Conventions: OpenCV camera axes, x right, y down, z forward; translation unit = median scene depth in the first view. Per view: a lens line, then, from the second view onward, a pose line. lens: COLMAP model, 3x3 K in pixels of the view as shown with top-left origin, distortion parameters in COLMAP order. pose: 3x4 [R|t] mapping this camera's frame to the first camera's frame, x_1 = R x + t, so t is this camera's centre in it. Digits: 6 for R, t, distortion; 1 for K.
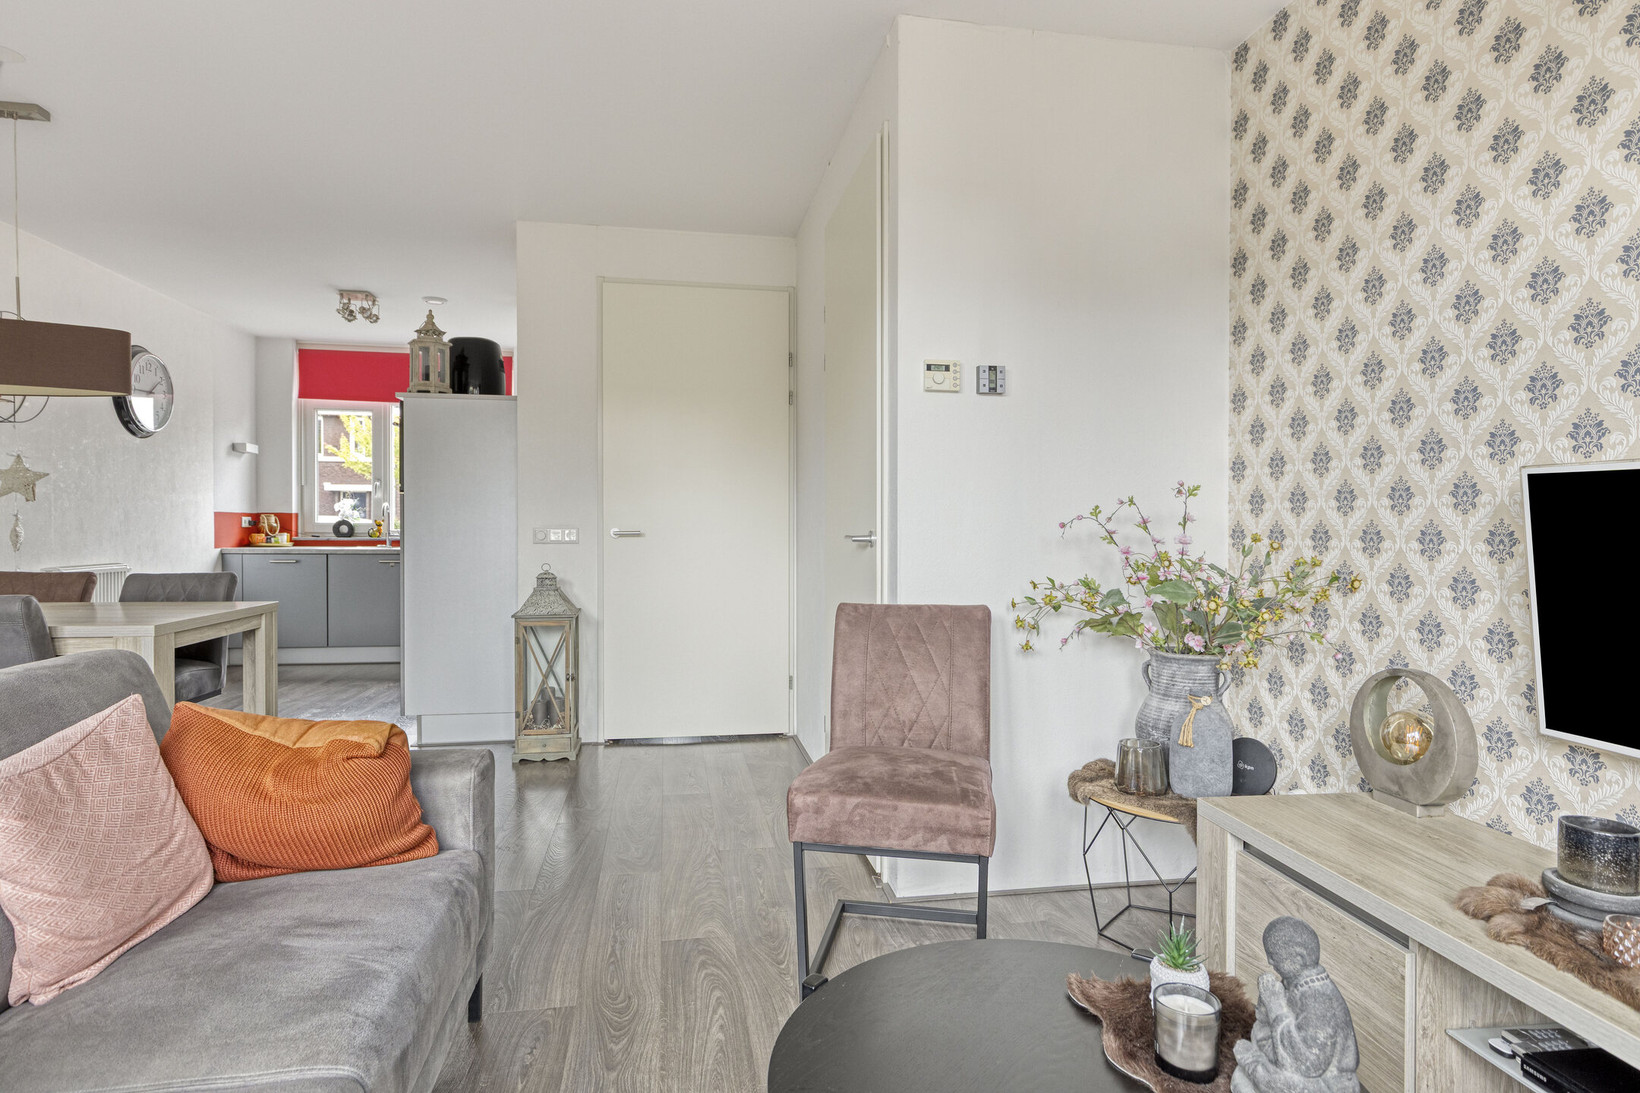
lens RADIAL K [[883.2, 0, 815.6], [0, 883.2, 531.9], [0, 0, 1]] dist [-0.000510, -0.000300]
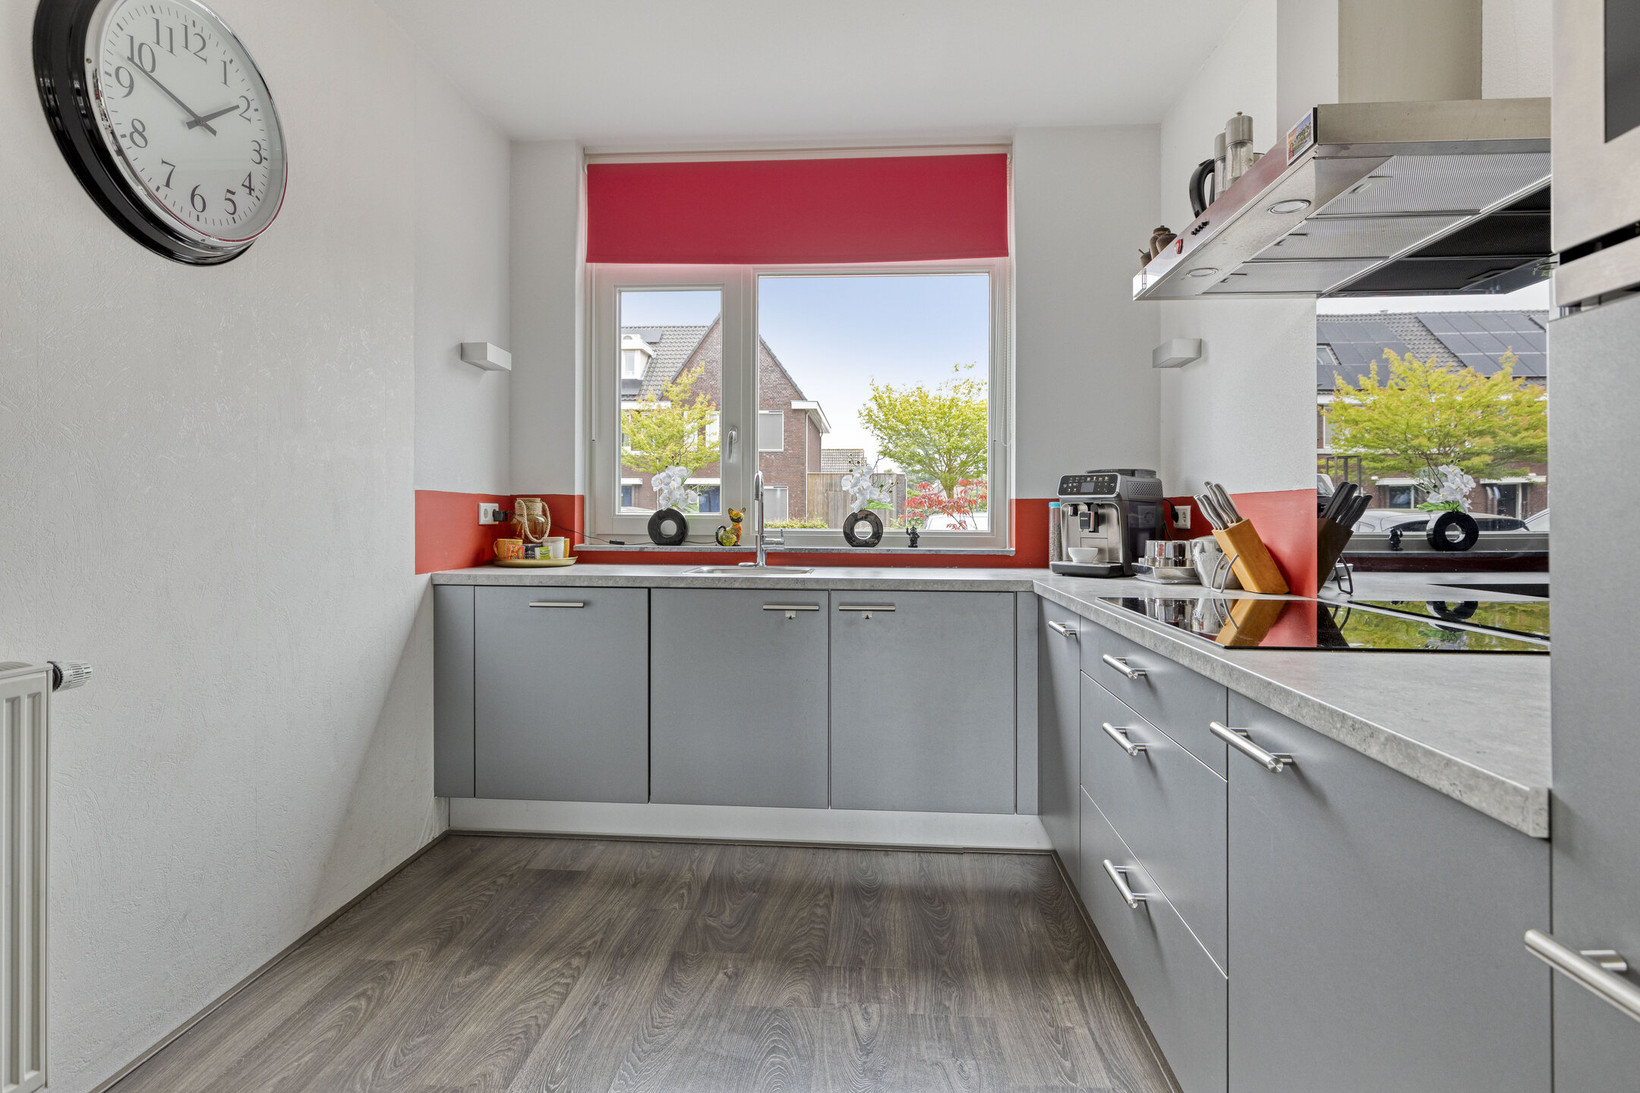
lens RADIAL K [[842.0, 0, 820.5], [0, 842.0, 504.0], [0, 0, 1]] dist [-0.003097, -0.000621]
pose [[0.971465, -0.005899, -0.237110, -0.362419], [0.000504, 0.999740, -0.022807, -0.006076], [0.237183, 0.022037, 0.971215, 0.600683]]
